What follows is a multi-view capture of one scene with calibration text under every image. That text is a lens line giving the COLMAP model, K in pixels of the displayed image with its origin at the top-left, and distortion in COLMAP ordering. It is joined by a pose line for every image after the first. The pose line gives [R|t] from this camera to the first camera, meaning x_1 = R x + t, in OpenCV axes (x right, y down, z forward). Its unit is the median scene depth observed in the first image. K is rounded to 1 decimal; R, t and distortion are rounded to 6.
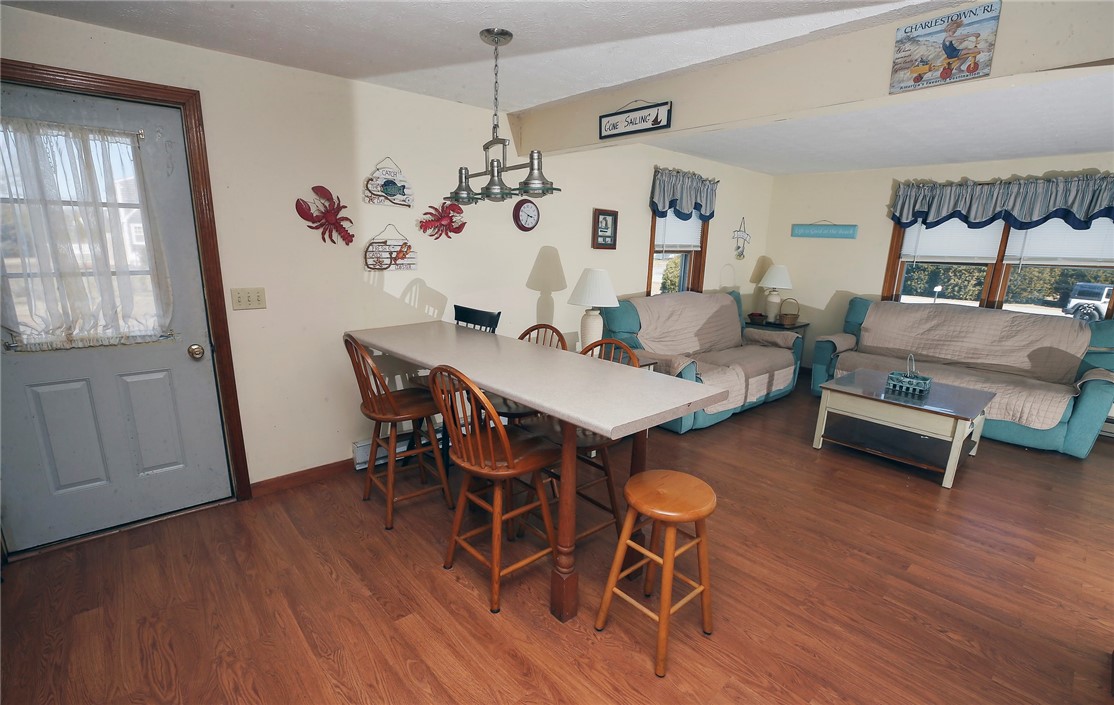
lens RADIAL K [[516.7, 0, 557.0], [0, 516.7, 352.5], [0, 0, 1]] dist [-0.029513, 0.000936]
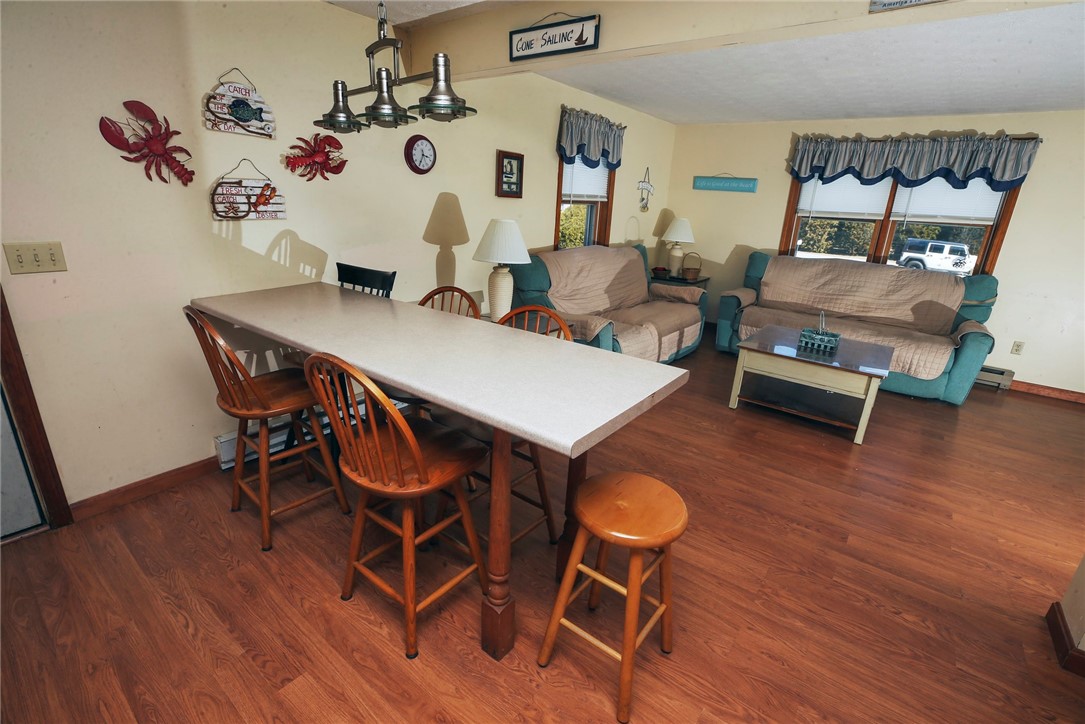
lens RADIAL K [[500.6, 0, 541.0], [0, 500.6, 353.0], [0, 0, 1]] dist [-0.040351, 0.011230]
pose [[0.982955, -0.034975, 0.180491, -0.032159], [0.016880, 0.994760, 0.100831, -0.028097], [-0.183072, -0.096066, 0.978395, 0.183018]]
